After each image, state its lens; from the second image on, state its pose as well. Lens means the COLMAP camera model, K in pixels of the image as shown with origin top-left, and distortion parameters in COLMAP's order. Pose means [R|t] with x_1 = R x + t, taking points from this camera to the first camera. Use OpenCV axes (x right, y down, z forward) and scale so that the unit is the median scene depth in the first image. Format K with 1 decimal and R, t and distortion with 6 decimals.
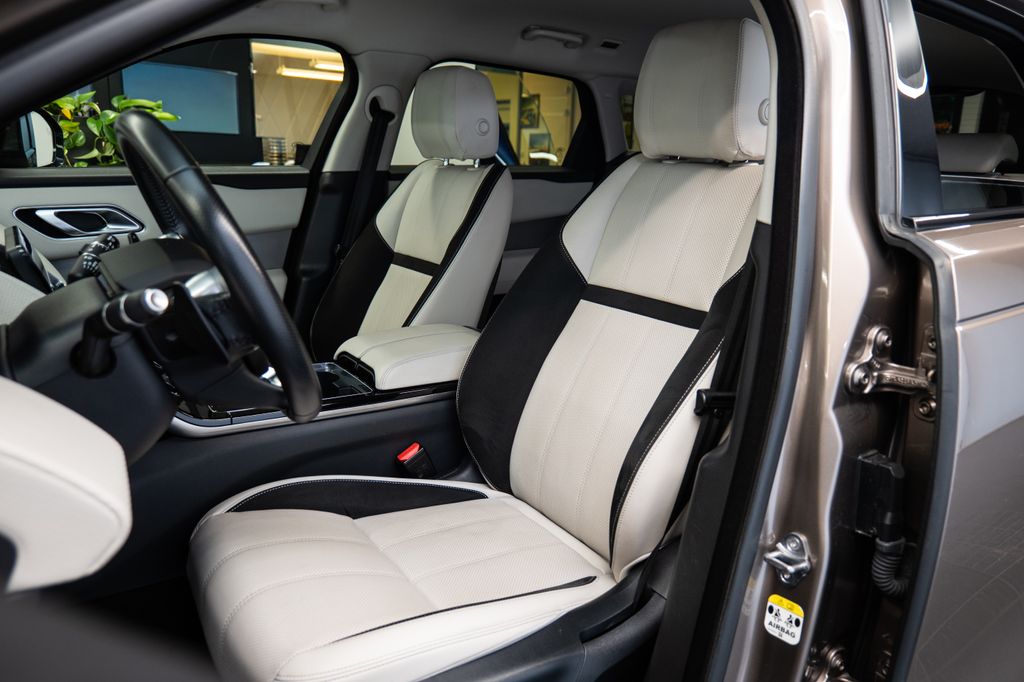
lens RADIAL K [[678.9, 0, 512.0], [0, 678.9, 341.0], [0, 0, 1]] dist [0.000844, 0.000427]
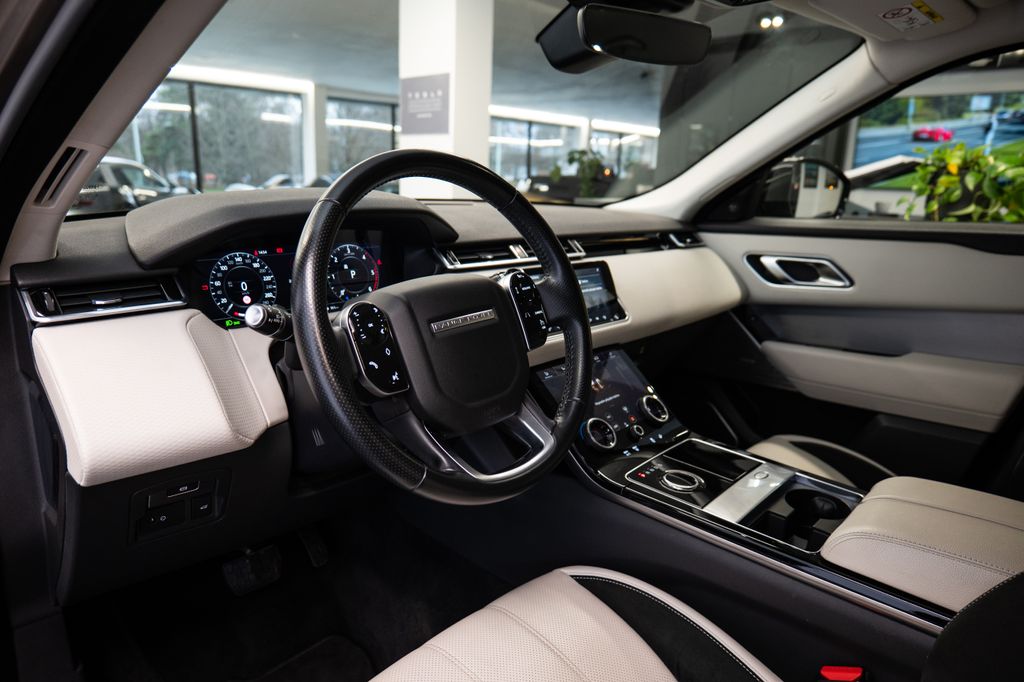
lens RADIAL K [[651.6, 0, 512.0], [0, 651.6, 341.0], [0, 0, 1]] dist [-0.000956, -0.000510]
pose [[0.244262, 0.200111, -0.948837, 0.206447], [-0.270895, 0.953601, 0.131378, -0.090720], [0.931102, 0.224945, 0.287138, 0.355951]]
